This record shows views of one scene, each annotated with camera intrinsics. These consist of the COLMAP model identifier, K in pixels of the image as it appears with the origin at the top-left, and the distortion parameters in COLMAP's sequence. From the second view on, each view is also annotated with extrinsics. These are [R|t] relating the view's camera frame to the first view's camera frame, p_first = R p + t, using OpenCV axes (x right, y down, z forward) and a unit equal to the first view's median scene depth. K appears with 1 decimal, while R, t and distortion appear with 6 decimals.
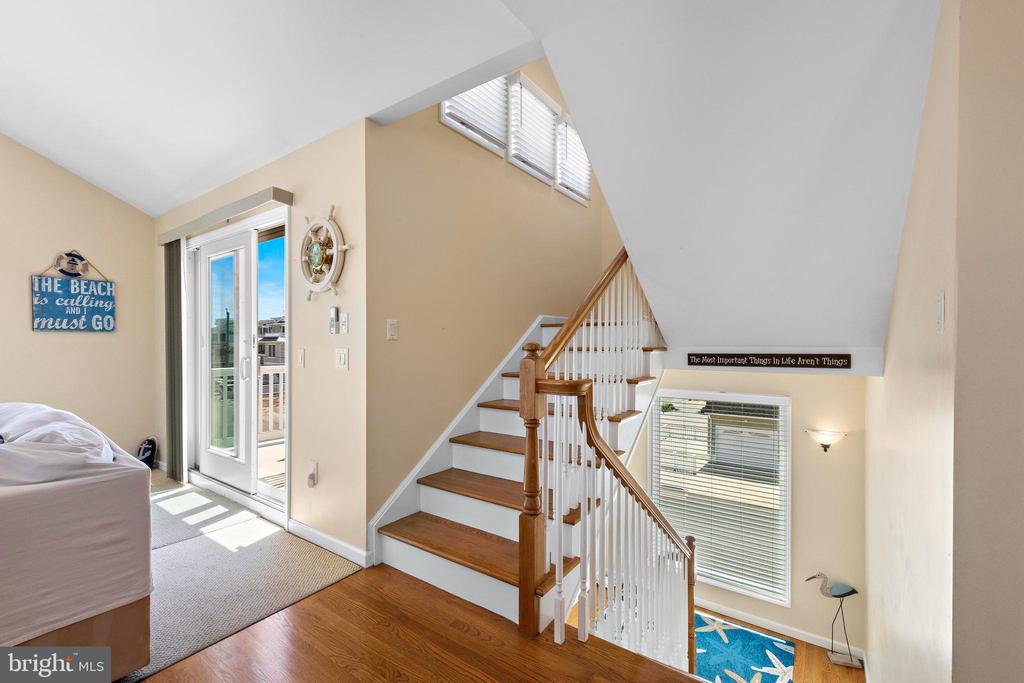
lens RADIAL K [[444.9, 0, 512.6], [0, 444.9, 340.2], [0, 0, 1]] dist [0.001024, 0.000137]
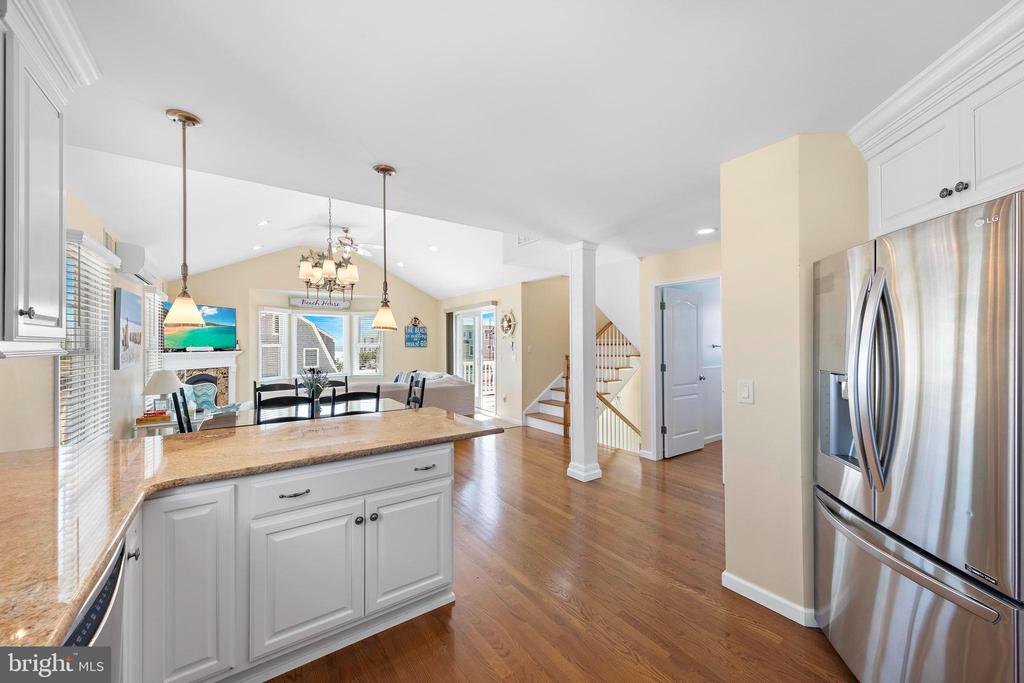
lens RADIAL K [[389.4, 0, 512.9], [0, 389.4, 335.2], [0, 0, 1]] dist [0.000924, -0.000210]
pose [[0.944498, -0.007914, -0.328421, 0.449934], [0.000980, 0.999773, -0.021272, -0.058649], [0.328515, 0.019770, 0.944292, -1.410599]]
